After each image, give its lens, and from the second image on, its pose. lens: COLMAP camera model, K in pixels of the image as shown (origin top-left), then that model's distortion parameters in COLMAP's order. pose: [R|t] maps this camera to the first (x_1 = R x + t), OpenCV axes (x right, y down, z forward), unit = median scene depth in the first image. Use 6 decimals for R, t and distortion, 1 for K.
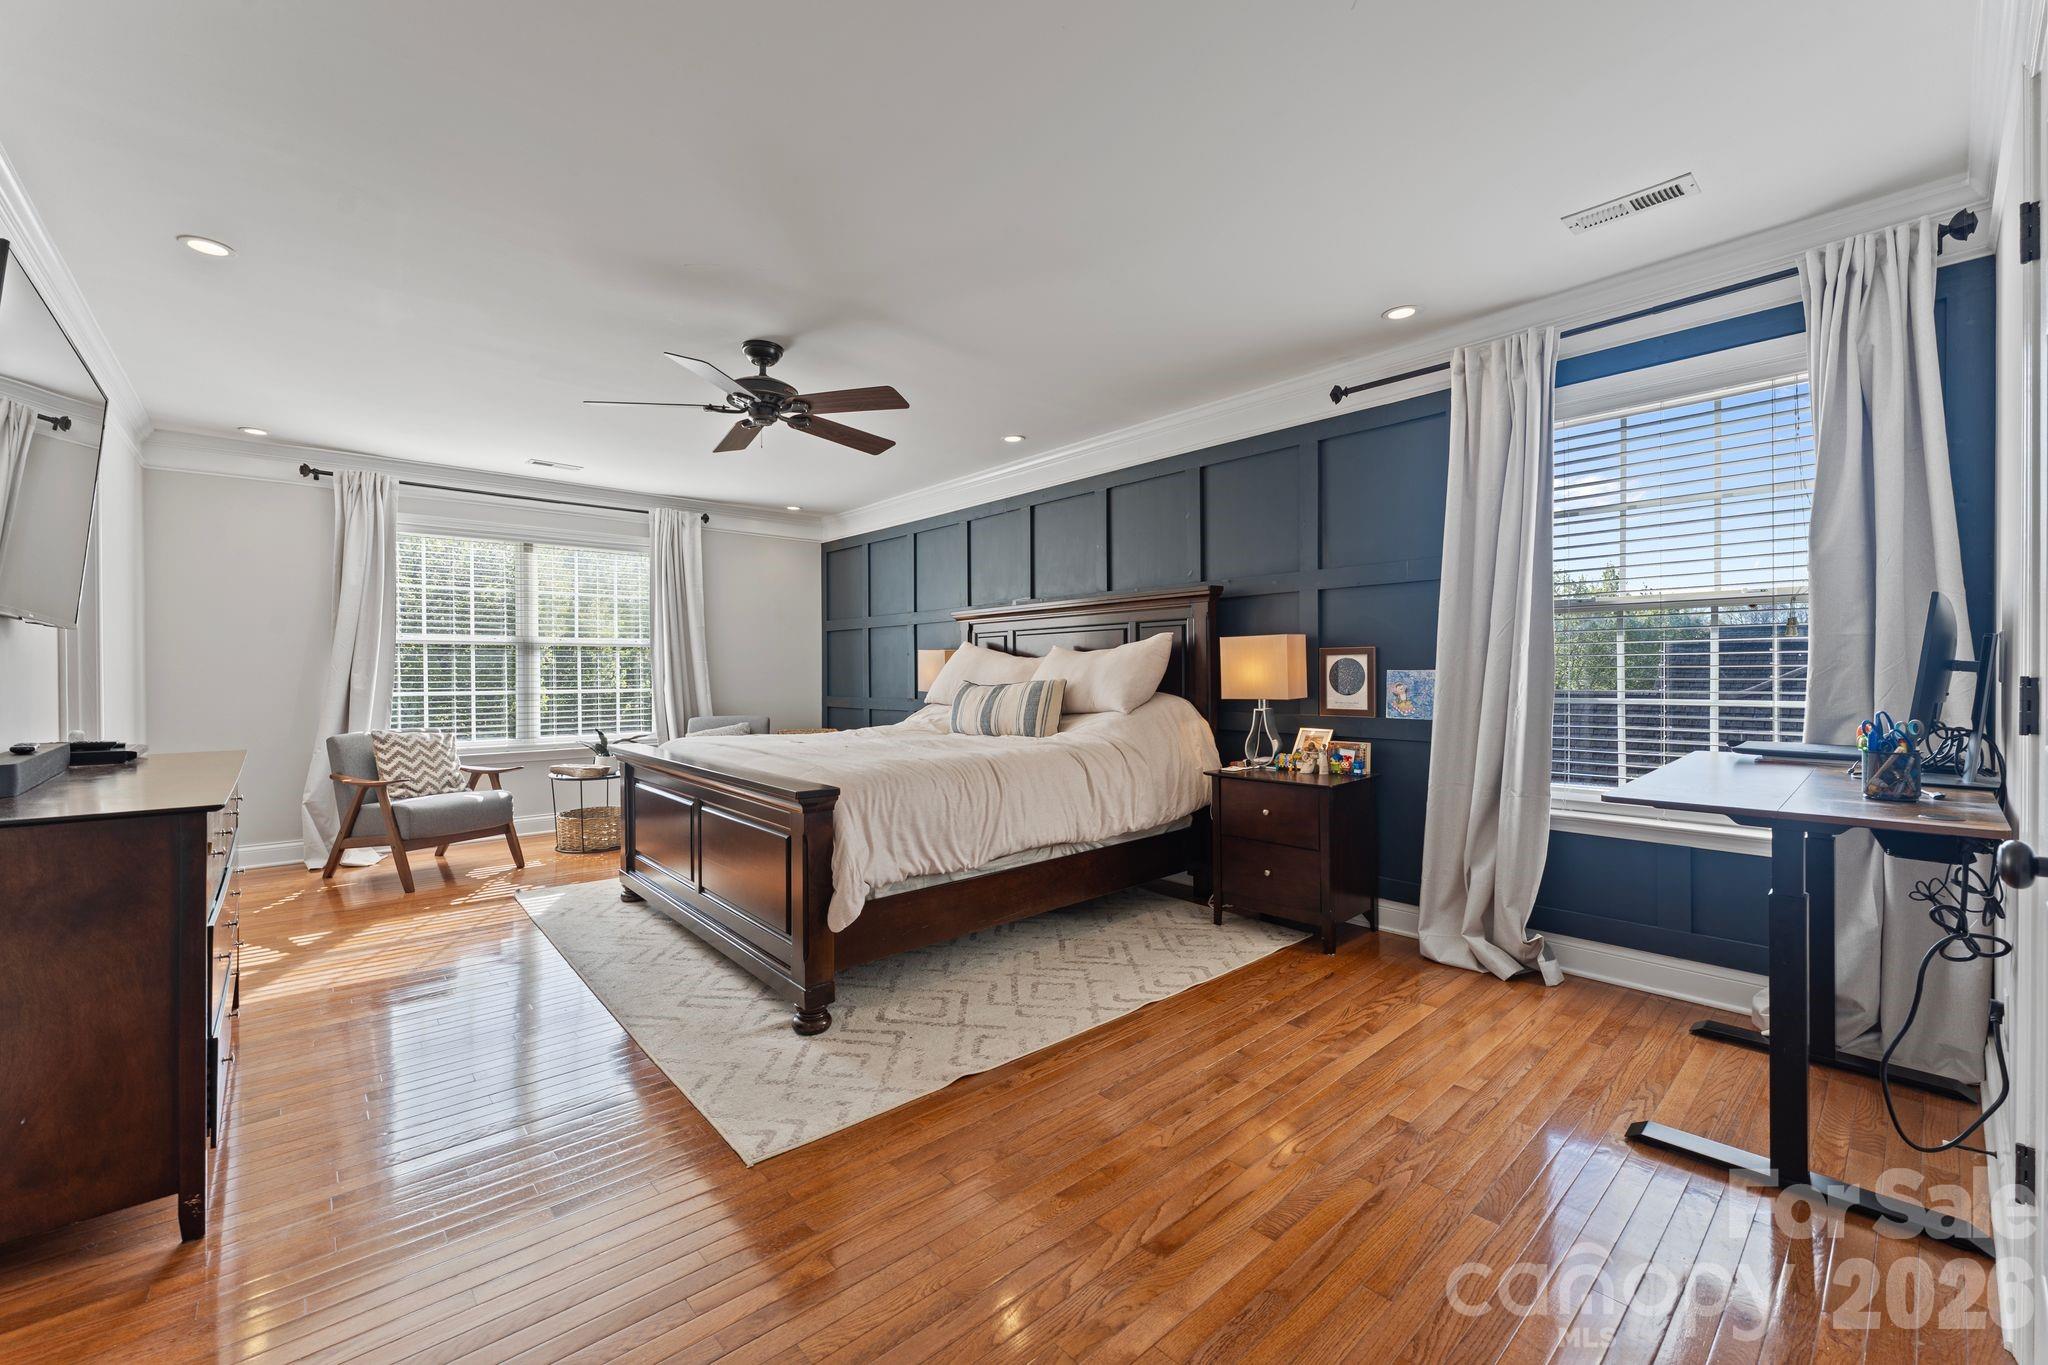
lens RADIAL K [[841.4, 0, 1029.0], [0, 841.4, 676.5], [0, 0, 1]] dist [-0.000366, 0.000164]
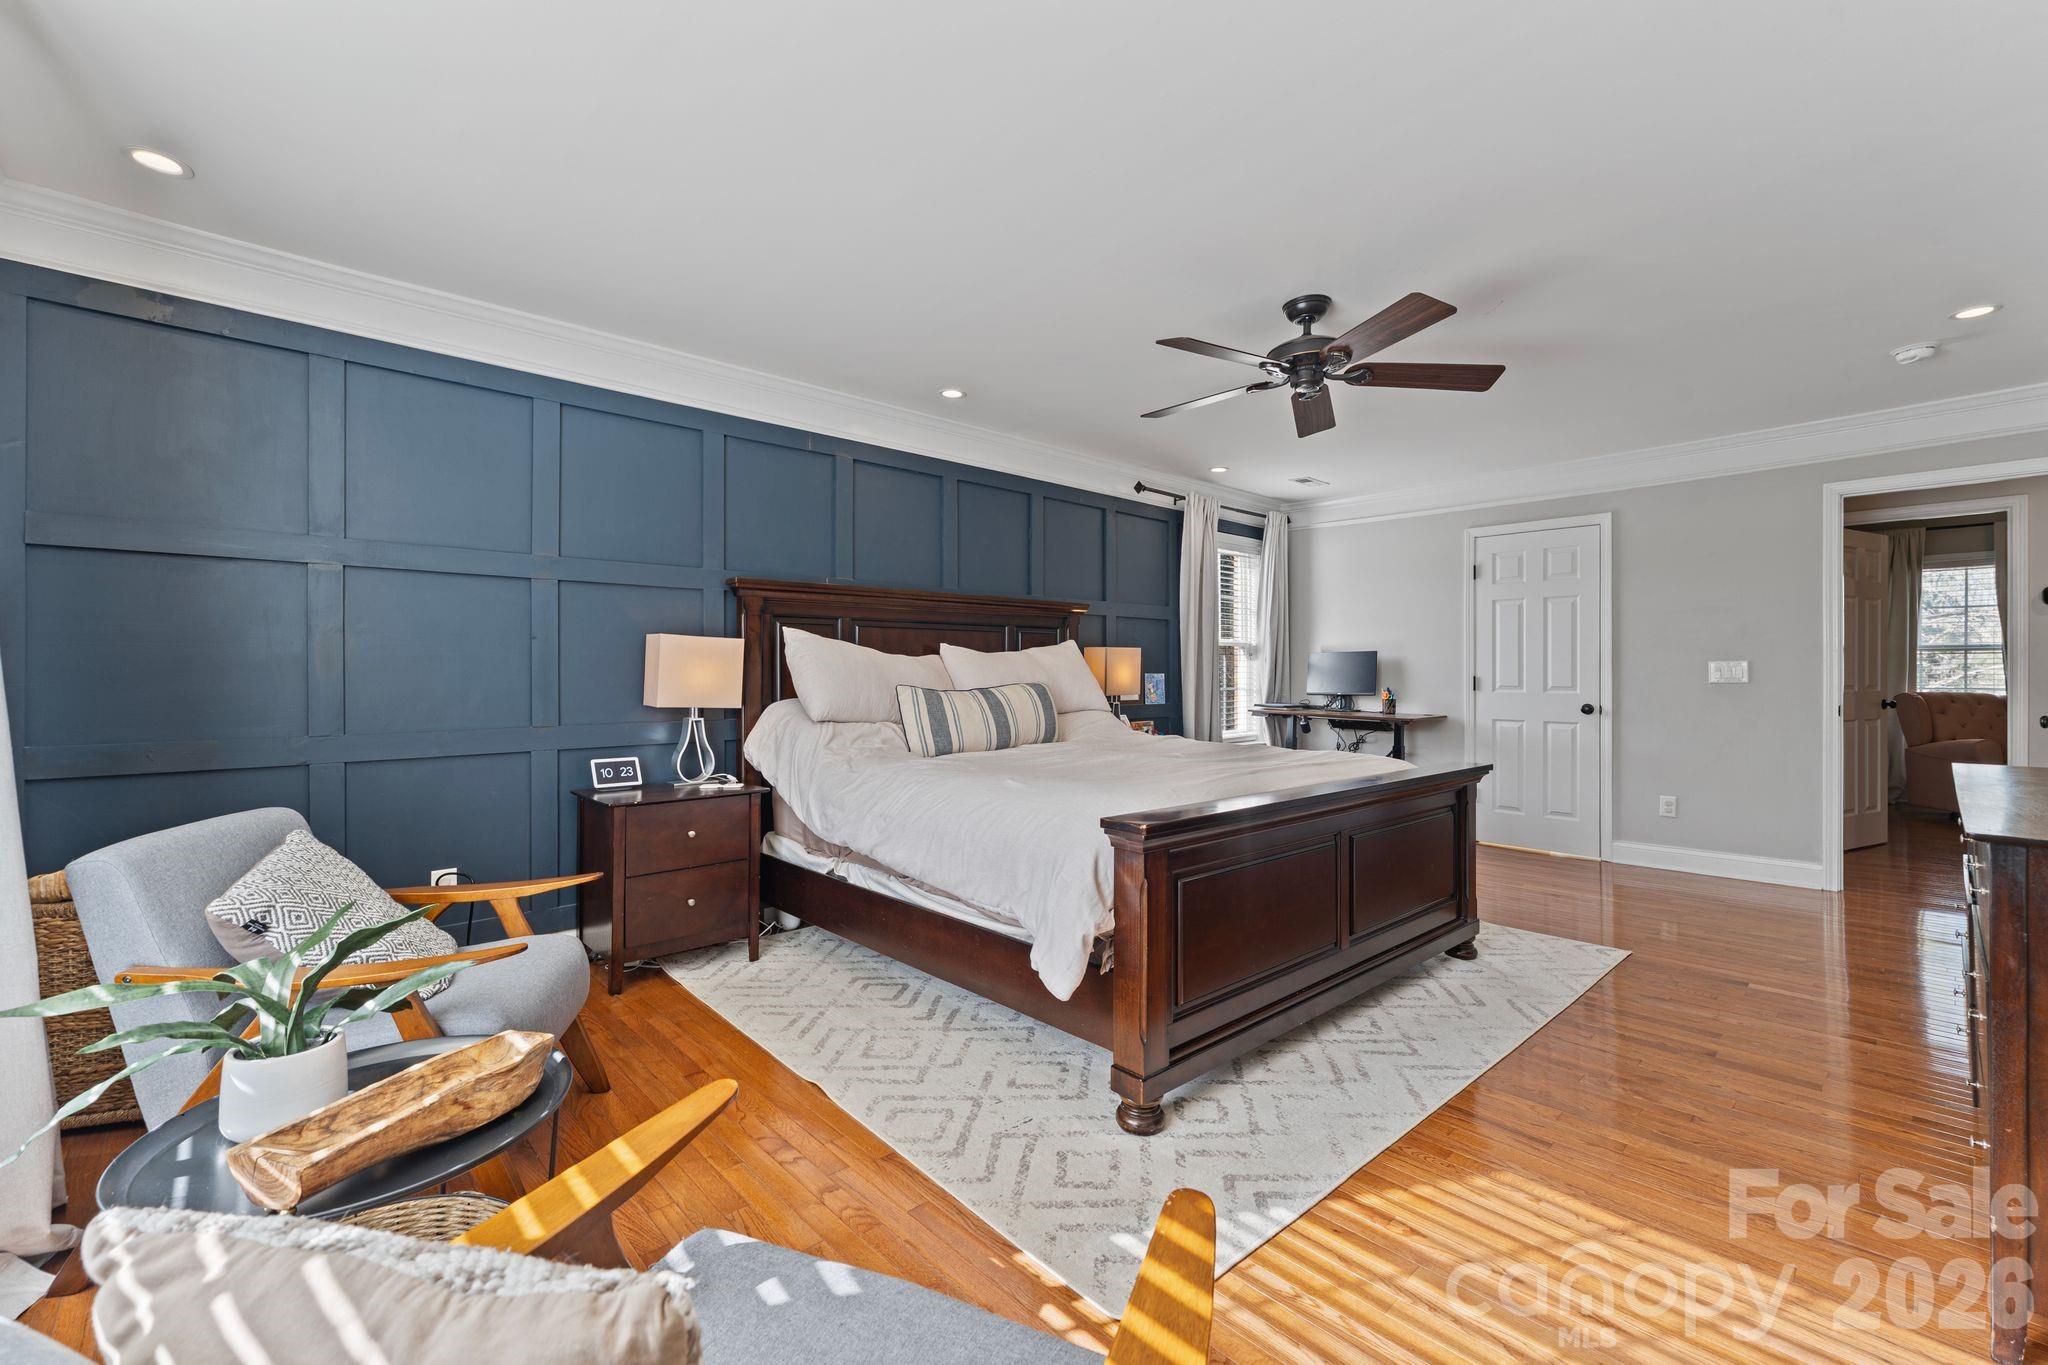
lens RADIAL K [[841.4, 0, 1029.0], [0, 841.4, 676.5], [0, 0, 1]] dist [-0.000366, 0.000164]
pose [[-0.020906, 0.009120, 0.999740, -0.781816], [0.007527, 0.999931, -0.008964, 0.006249], [-0.999753, 0.007338, -0.020973, 0.868577]]
